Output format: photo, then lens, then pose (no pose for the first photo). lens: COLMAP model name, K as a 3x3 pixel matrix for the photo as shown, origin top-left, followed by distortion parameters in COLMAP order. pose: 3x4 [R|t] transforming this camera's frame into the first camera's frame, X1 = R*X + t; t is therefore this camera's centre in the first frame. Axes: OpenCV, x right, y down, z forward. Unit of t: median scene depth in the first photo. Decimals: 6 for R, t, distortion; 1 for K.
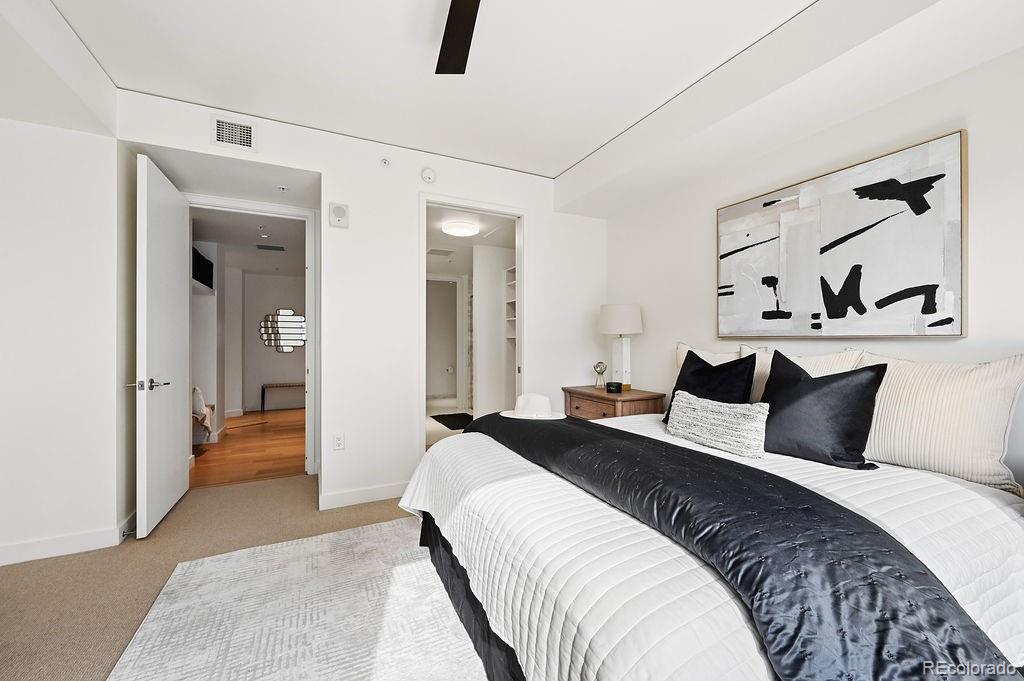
lens RADIAL K [[404.7, 0, 512.0], [0, 404.7, 340.5], [0, 0, 1]] dist [0.000084, 0.000355]
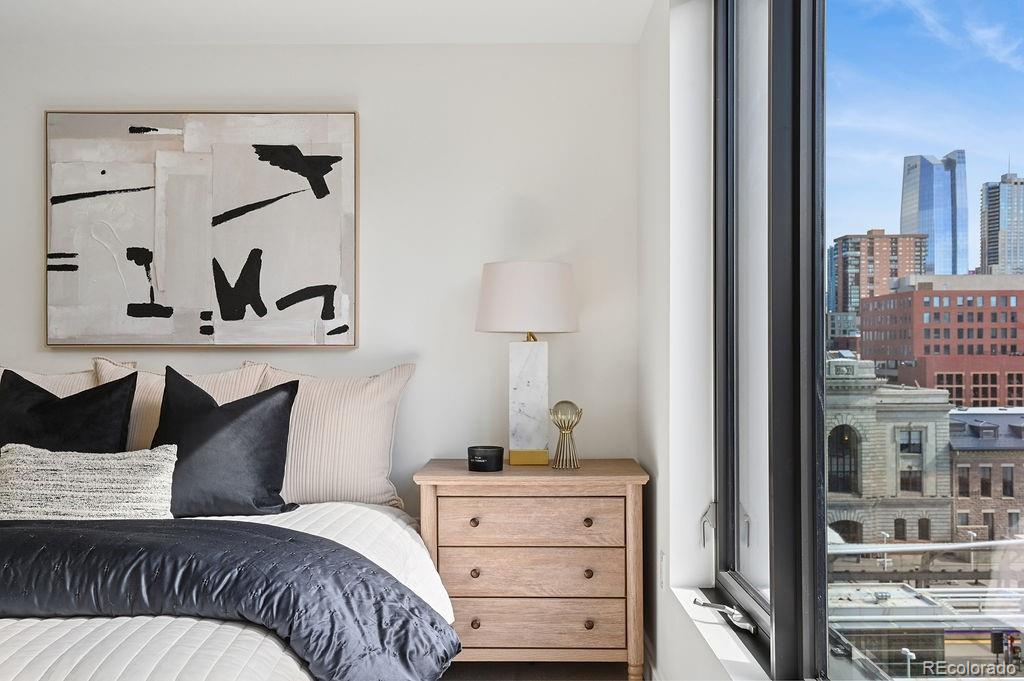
lens RADIAL K [[904.7, 0, 529.3], [0, 904.7, 349.3], [0, 0, 1]] dist [-0.003938, -0.003494]
pose [[0.438576, 0.000138, 0.898694, -0.456423], [-0.000473, 1.000000, 0.000077, -0.004324], [-0.898694, -0.000459, 0.438576, -0.188979]]
